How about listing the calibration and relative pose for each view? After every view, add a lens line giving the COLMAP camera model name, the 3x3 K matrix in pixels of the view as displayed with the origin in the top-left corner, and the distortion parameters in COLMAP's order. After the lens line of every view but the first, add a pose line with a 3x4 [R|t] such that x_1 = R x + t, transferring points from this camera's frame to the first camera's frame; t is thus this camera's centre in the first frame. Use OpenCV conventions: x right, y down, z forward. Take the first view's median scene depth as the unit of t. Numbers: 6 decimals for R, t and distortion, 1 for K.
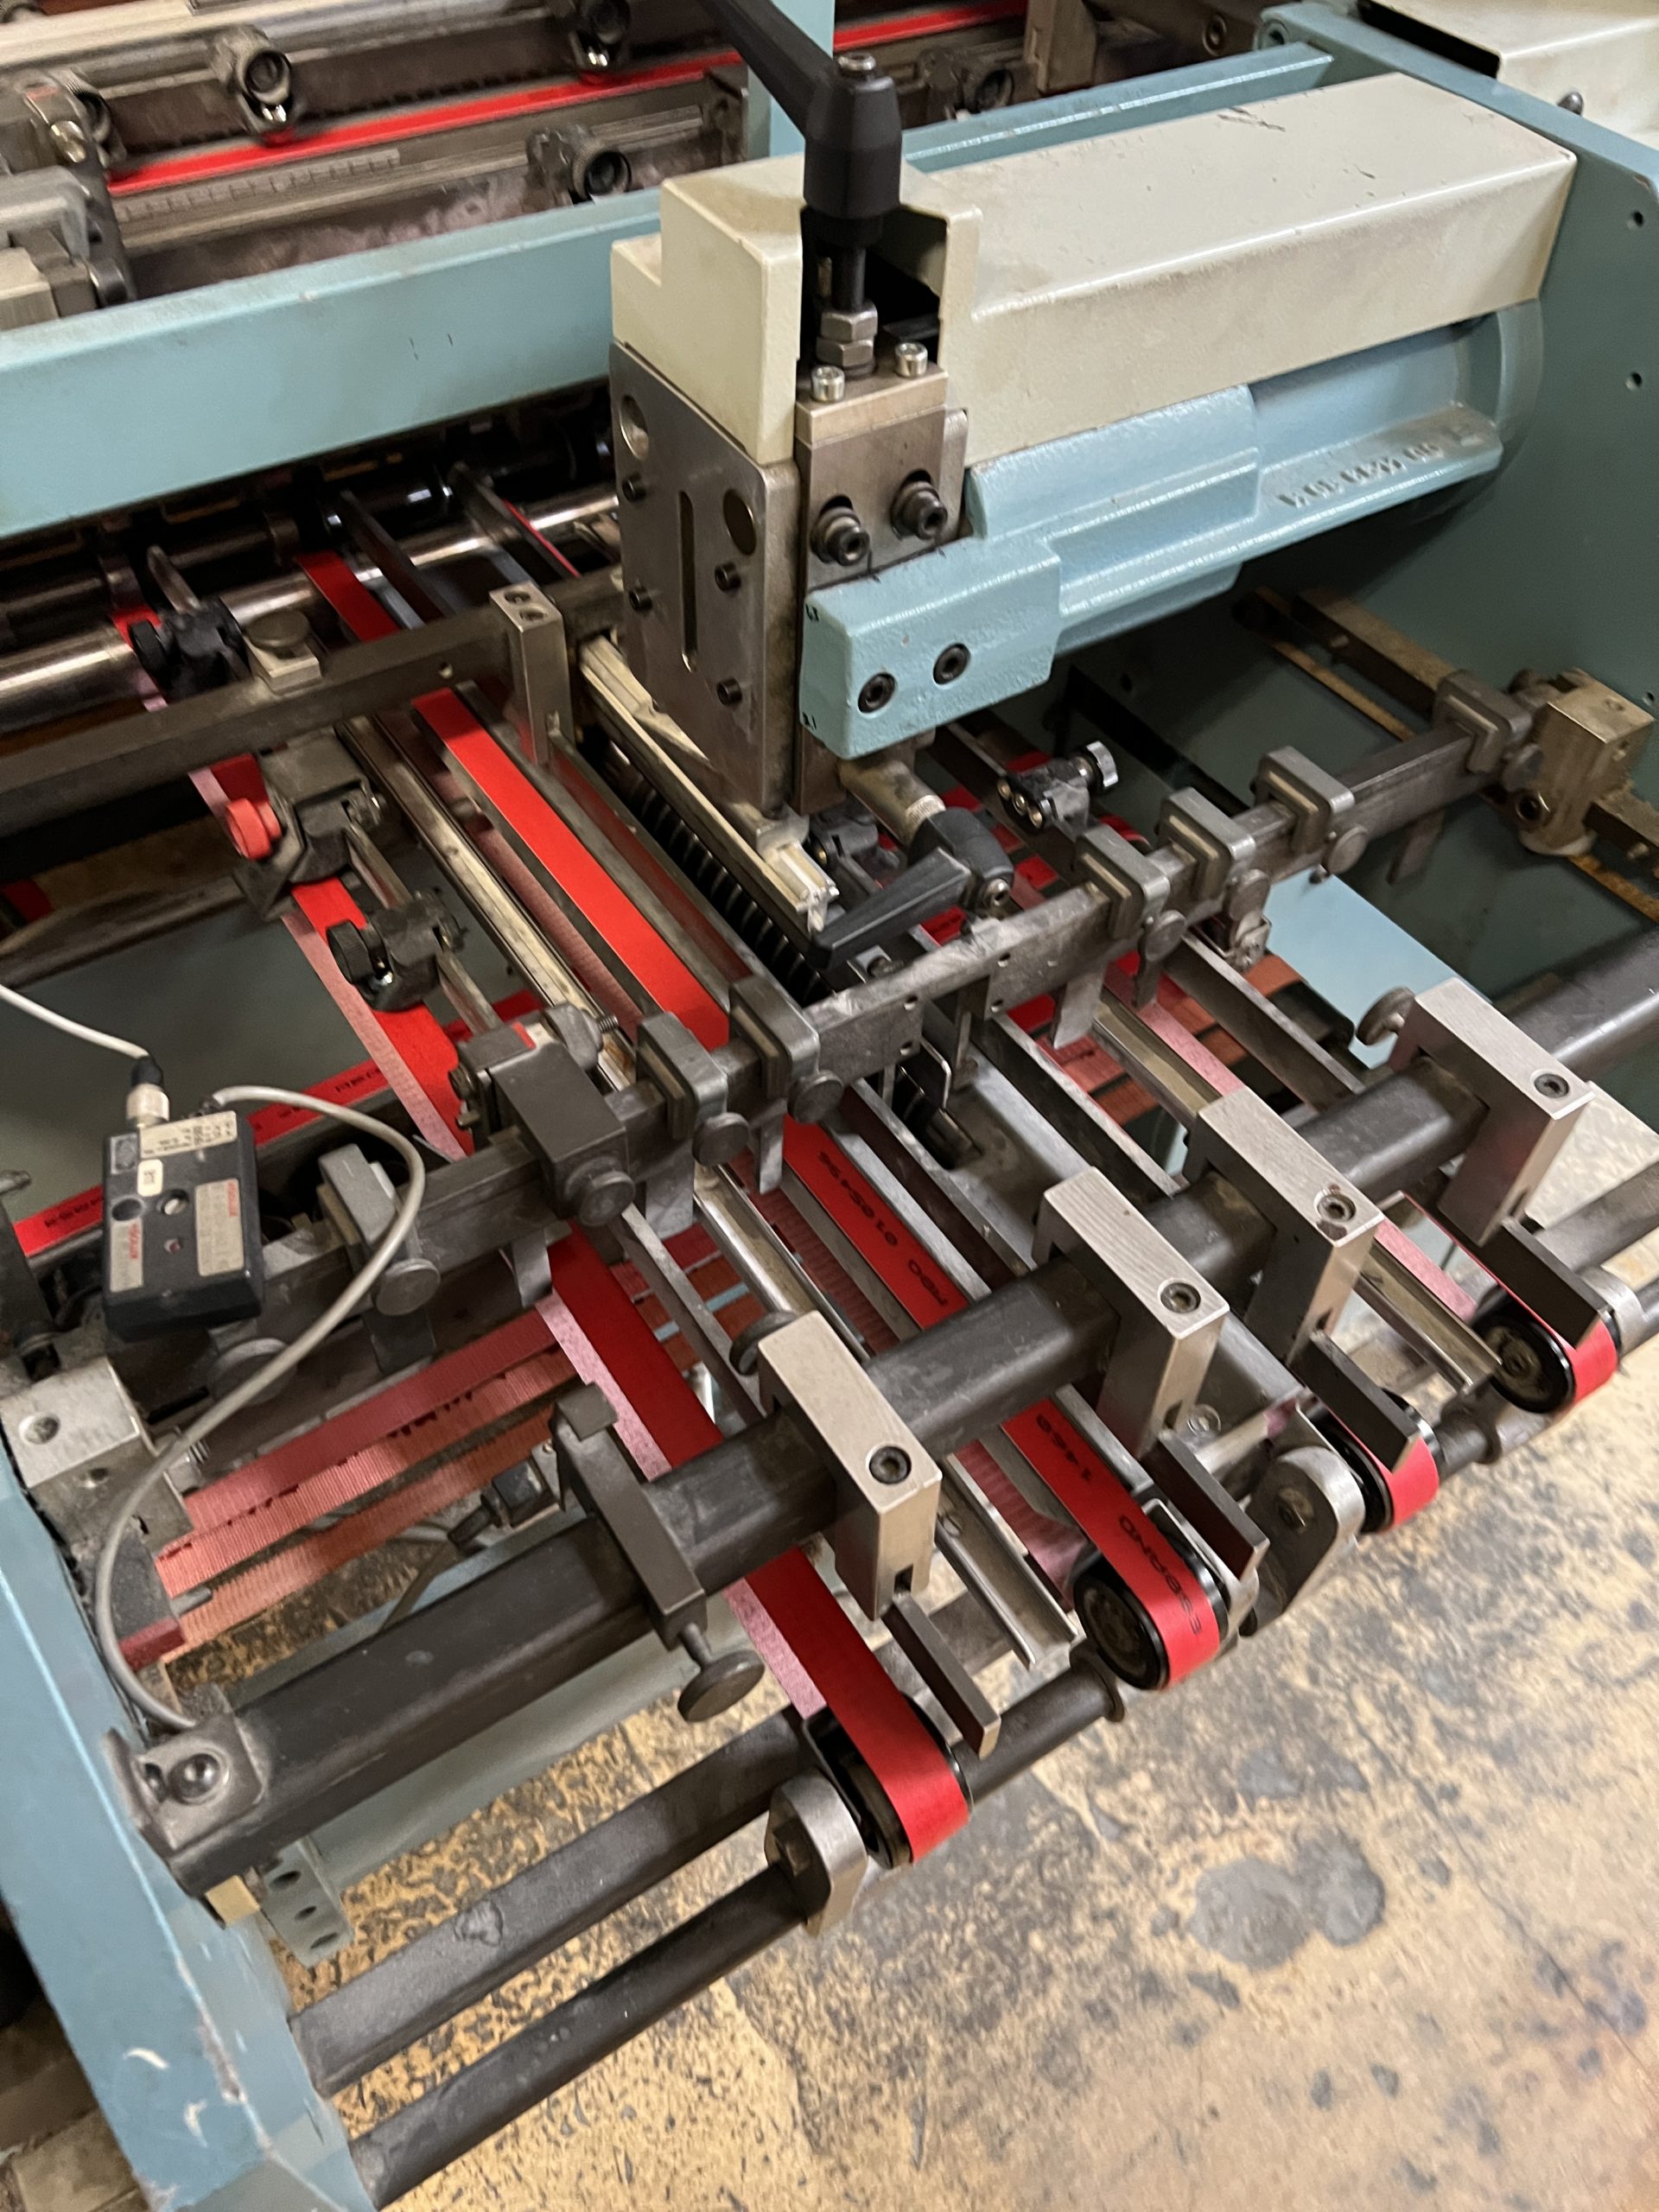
lens RADIAL K [[1688.3, 0, 811.8], [0, 1688.3, 1097.2], [0, 0, 1]] dist [0.036492, -0.047307]
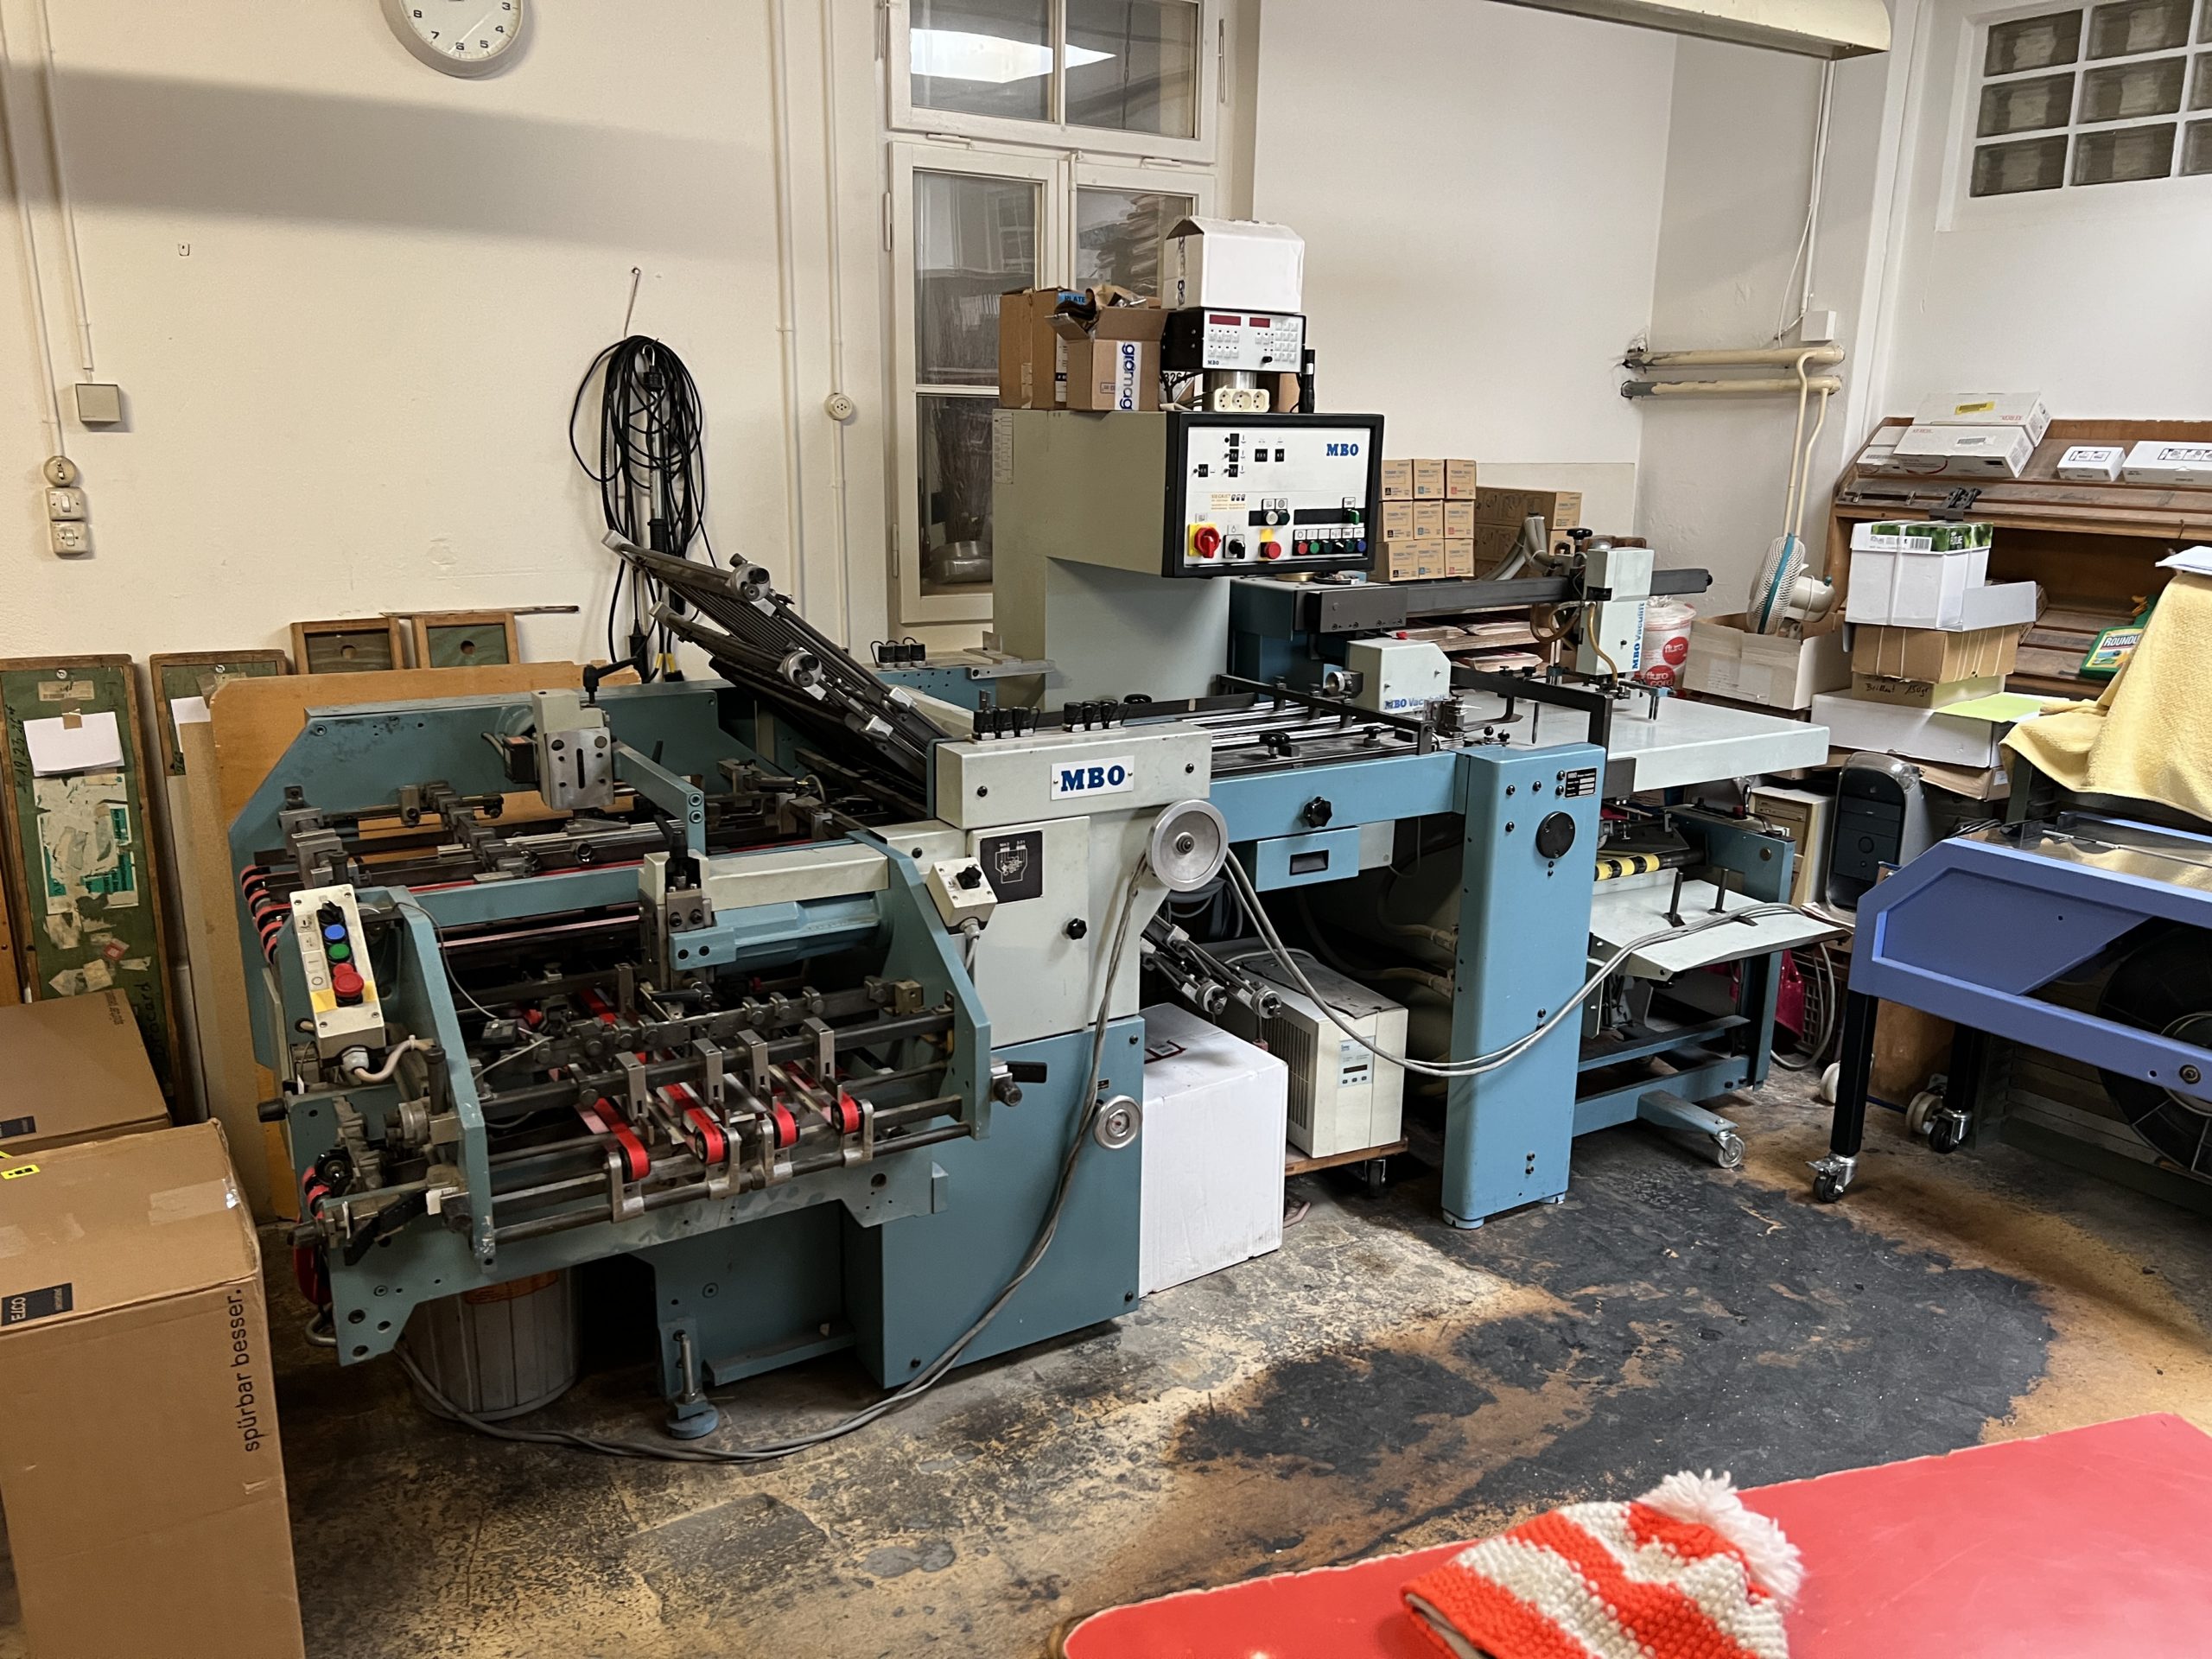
lens RADIAL K [[1683.3, 0, 1139.2], [0, 1683.3, 828.1], [0, 0, 1]] dist [0.046704, -0.055448]
pose [[0.999858, -0.004752, -0.016166, 0.617541], [-0.005326, 0.821061, -0.570815, 0.947525], [0.015986, 0.570820, 0.820919, -1.320766]]
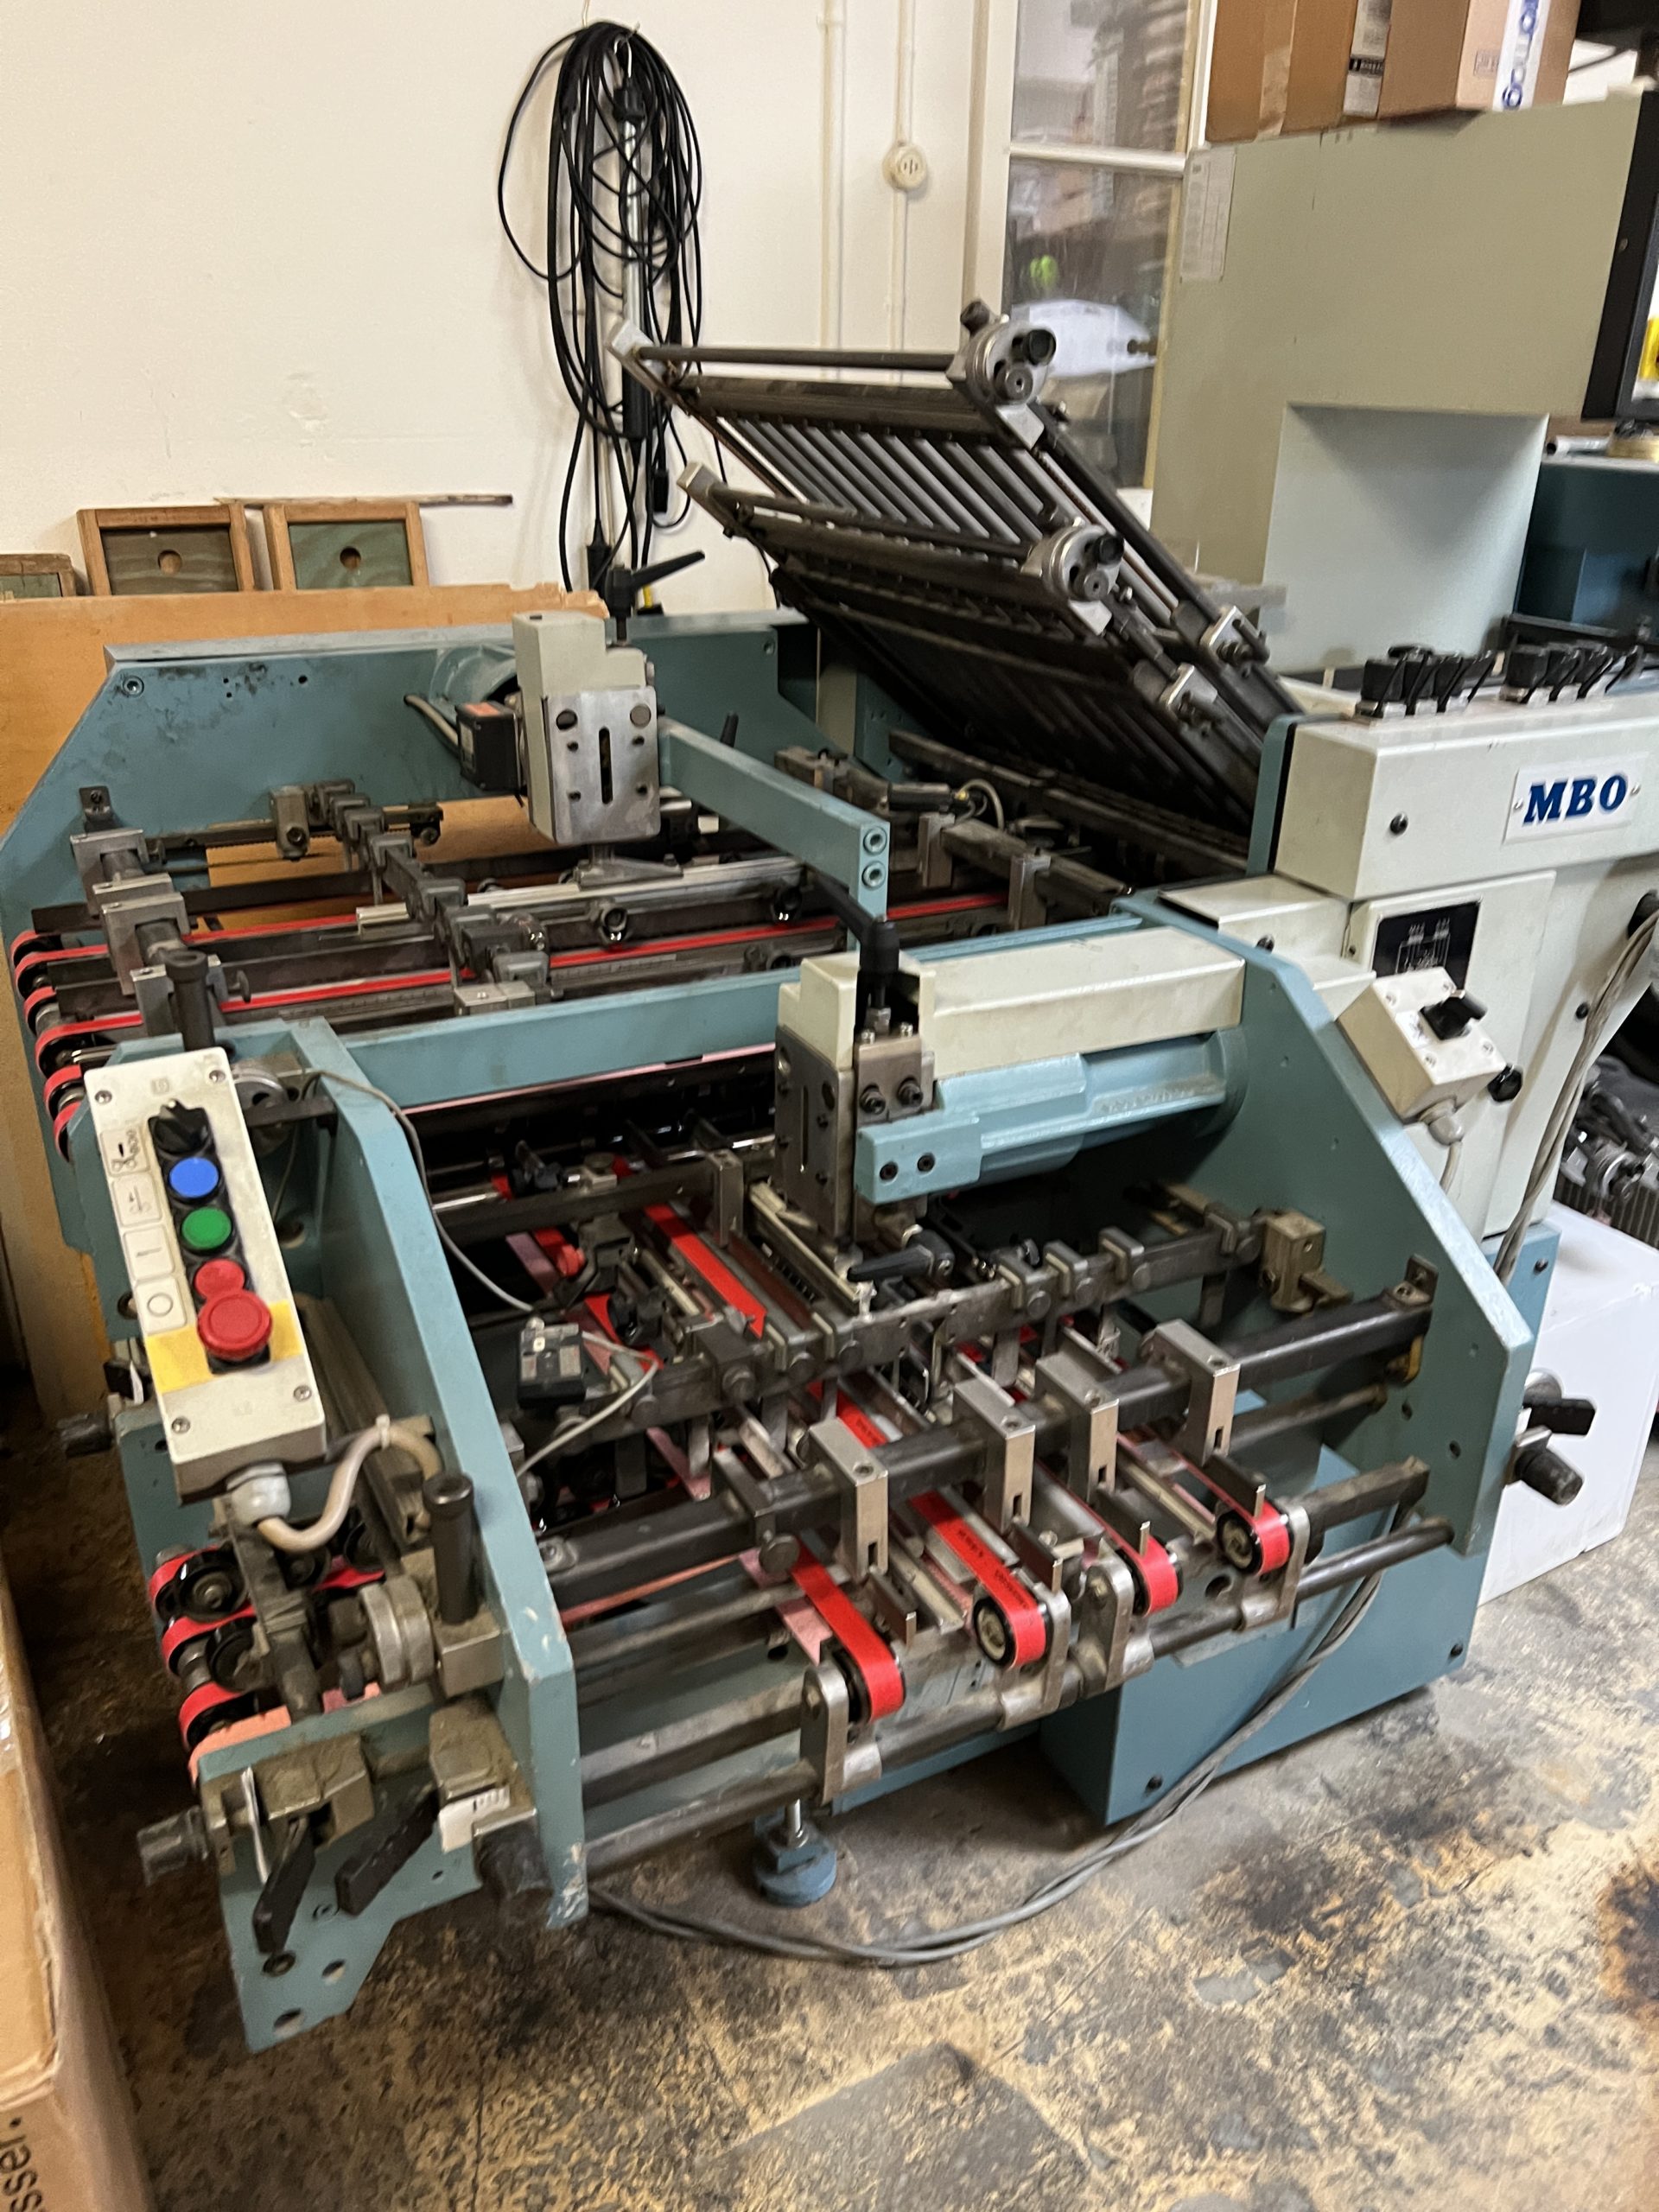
lens RADIAL K [[1677.7, 0, 831.8], [0, 1677.7, 1118.0], [0, 0, 1]] dist [0.049278, -0.052701]
pose [[0.996355, 0.026692, -0.081024, 0.064133], [-0.057869, 0.909320, -0.412053, 0.269816], [0.062678, 0.415239, 0.907550, -0.446280]]
